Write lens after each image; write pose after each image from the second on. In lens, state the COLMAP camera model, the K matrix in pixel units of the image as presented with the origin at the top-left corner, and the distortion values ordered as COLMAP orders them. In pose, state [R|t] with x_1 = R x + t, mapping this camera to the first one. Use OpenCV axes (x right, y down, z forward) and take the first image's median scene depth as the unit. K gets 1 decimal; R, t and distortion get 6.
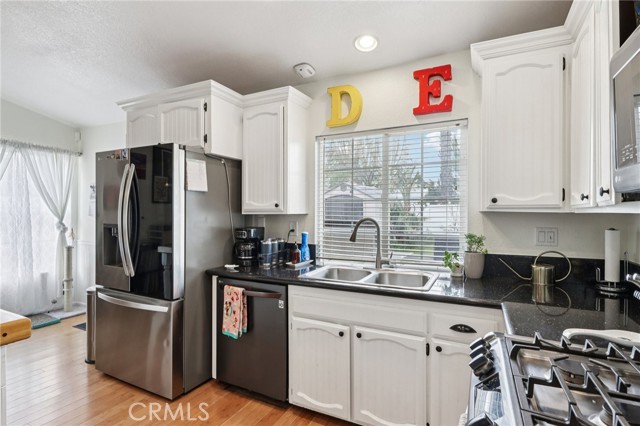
lens RADIAL K [[328.6, 0, 319.5], [0, 328.6, 213.1], [0, 0, 1]] dist [0.003594, -0.006796]
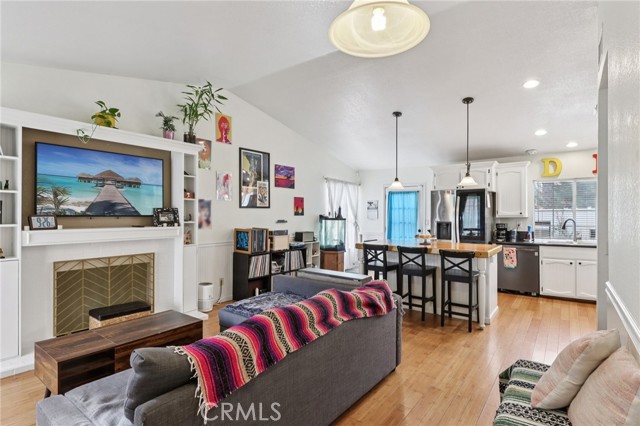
lens RADIAL K [[328.6, 0, 316.1], [0, 328.6, 212.9], [0, 0, 1]] dist [0.003594, -0.006796]
pose [[0.980020, -0.004065, -0.198856, -1.175389], [0.001594, 0.999920, -0.012584, 0.000015], [0.198892, 0.012016, 0.979948, -1.645833]]
